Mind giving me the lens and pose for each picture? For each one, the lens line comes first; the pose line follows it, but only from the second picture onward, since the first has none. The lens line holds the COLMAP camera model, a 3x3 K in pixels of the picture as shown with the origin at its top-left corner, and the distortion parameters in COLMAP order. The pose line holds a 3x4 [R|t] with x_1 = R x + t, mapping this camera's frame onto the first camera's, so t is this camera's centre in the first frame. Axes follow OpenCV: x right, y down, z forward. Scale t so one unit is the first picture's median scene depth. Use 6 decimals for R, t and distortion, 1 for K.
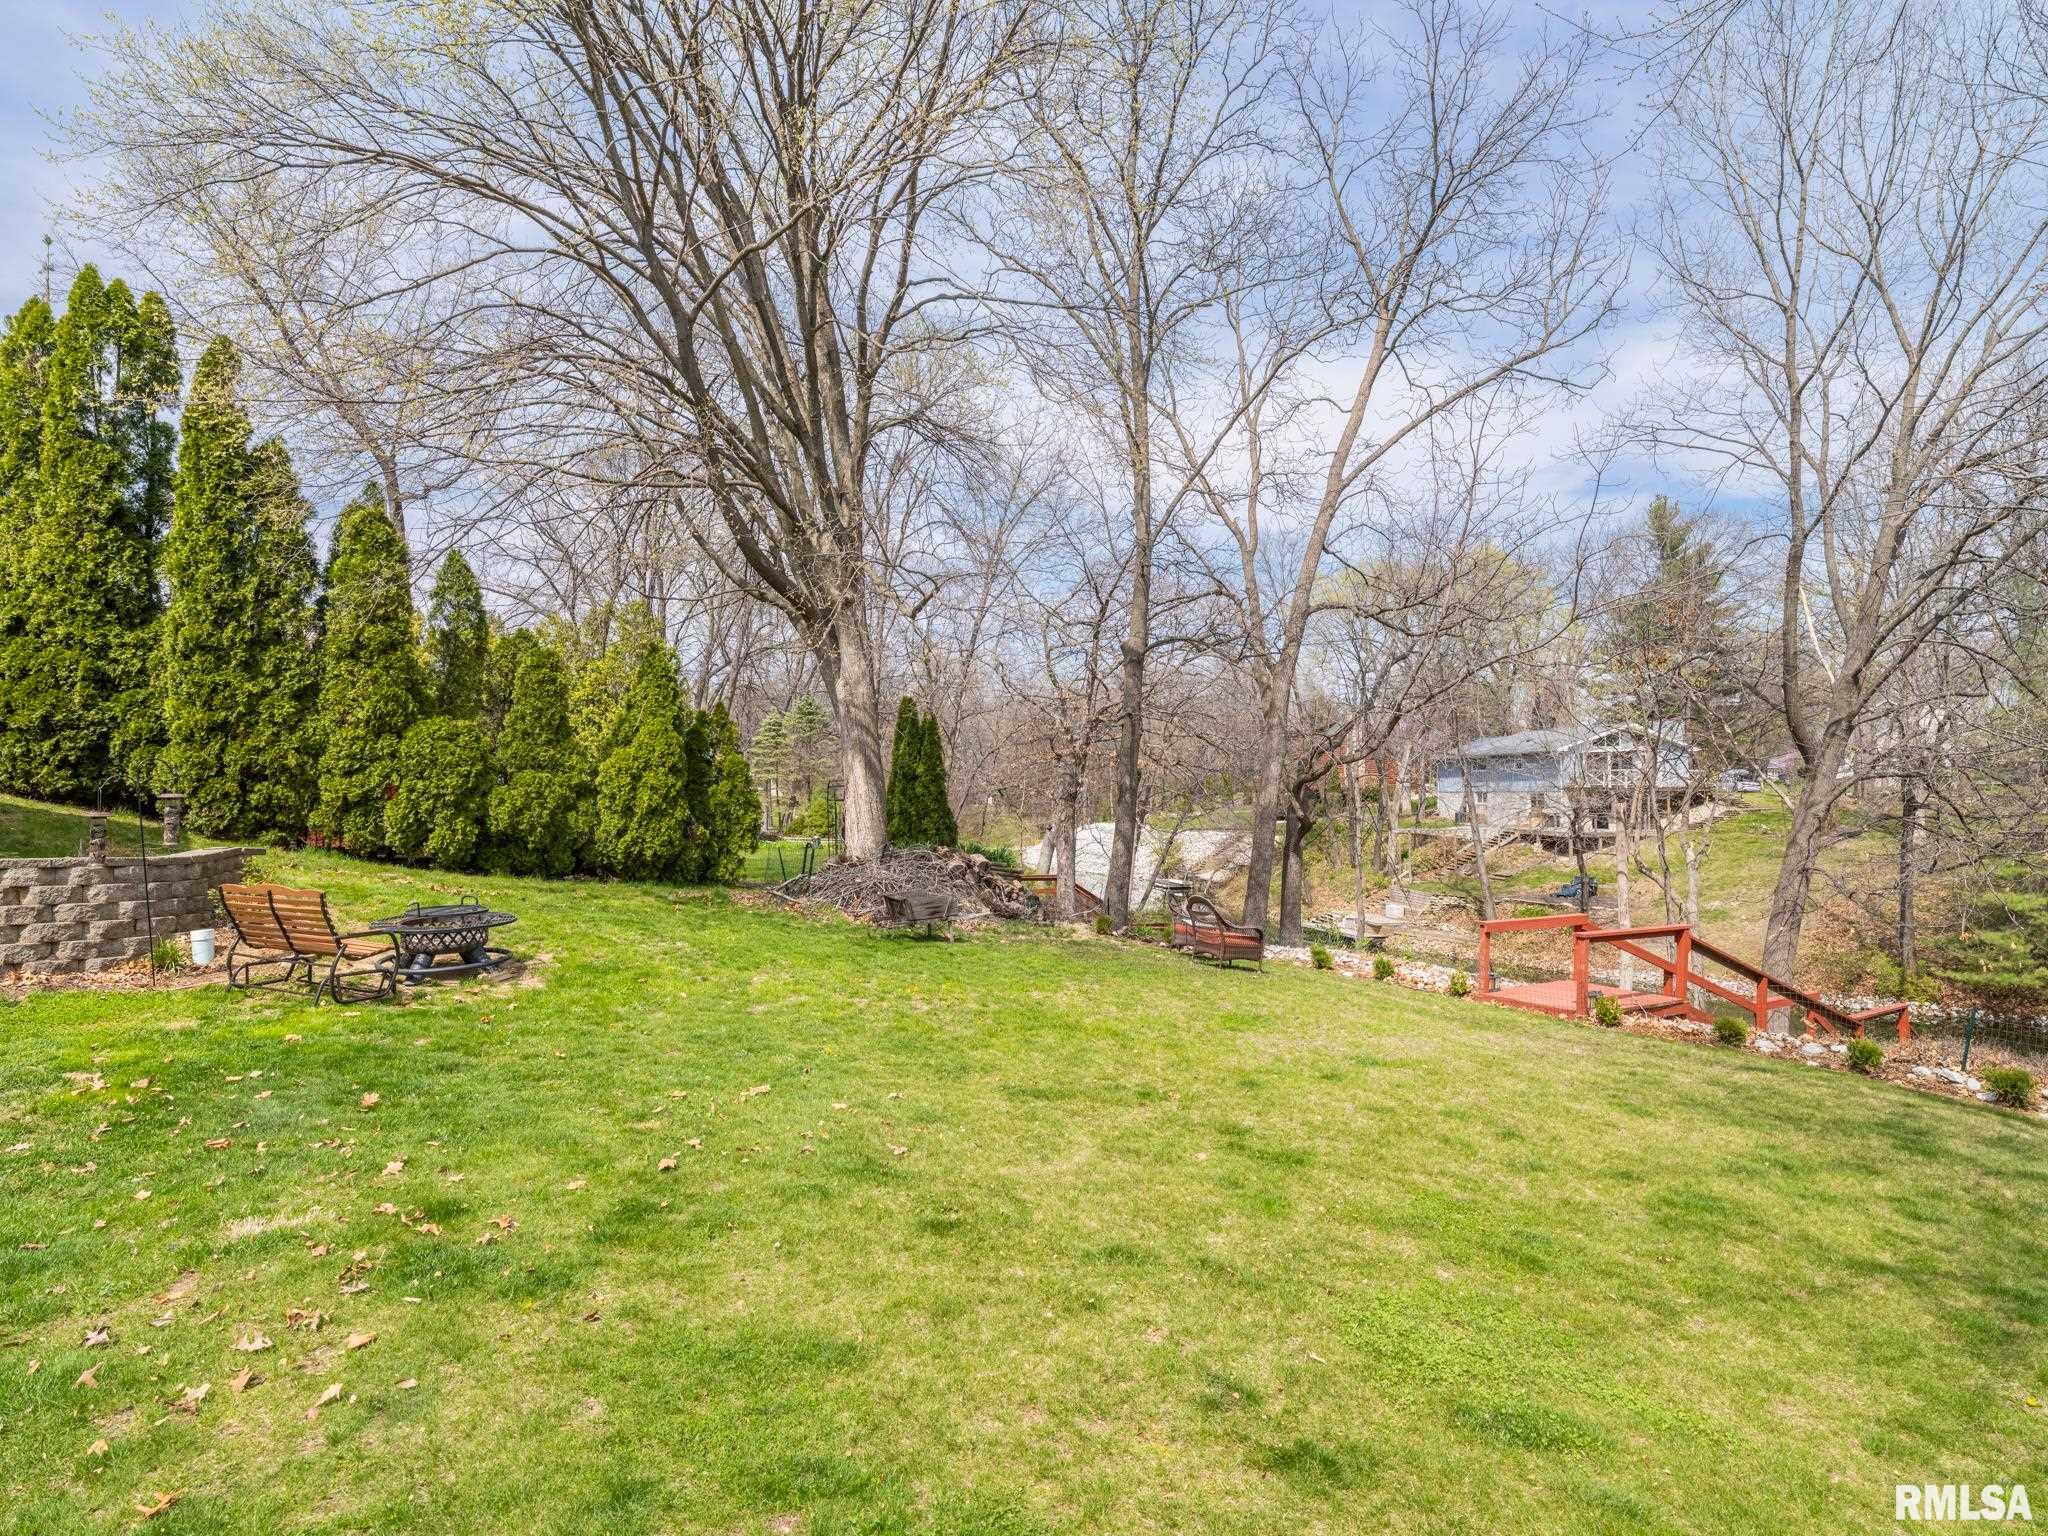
lens RADIAL K [[1153.1, 0, 1024.0], [0, 1153.1, 768.0], [0, 0, 1]] dist [-0.001413, -0.001248]
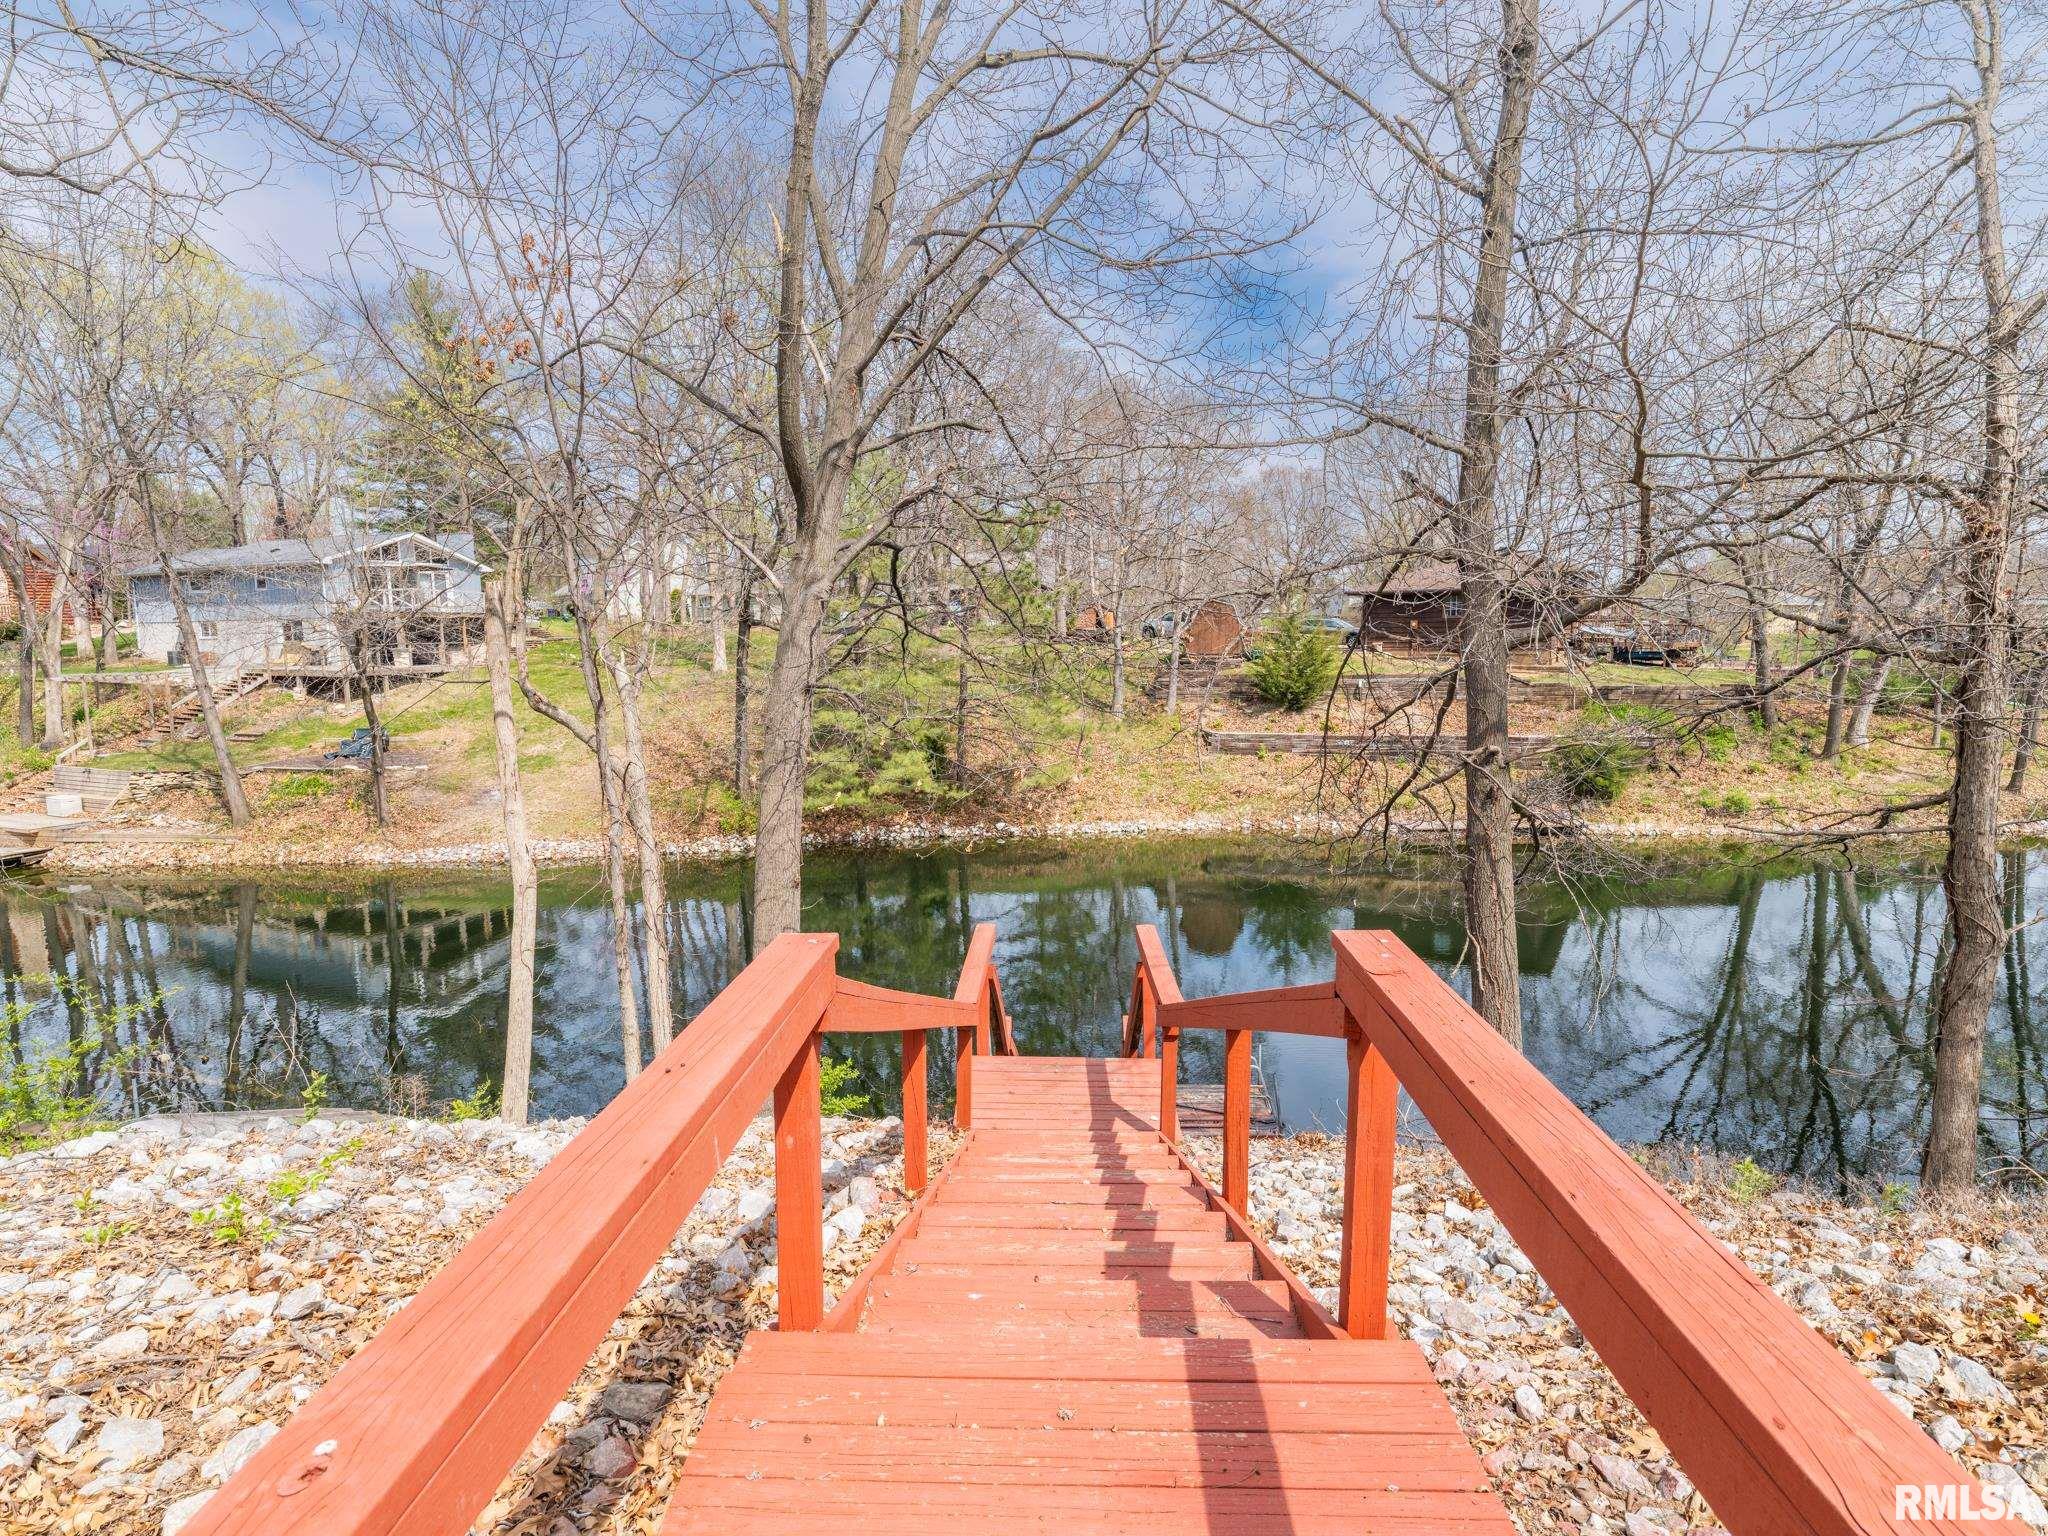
lens RADIAL K [[1153.1, 0, 1024.0], [0, 1153.1, 768.0], [0, 0, 1]] dist [-0.001413, -0.001248]
pose [[0.549003, -0.105307, 0.829160, 0.132671], [-0.005340, 0.991569, 0.129469, 0.029147], [-0.835804, -0.075507, 0.543812, 0.326708]]
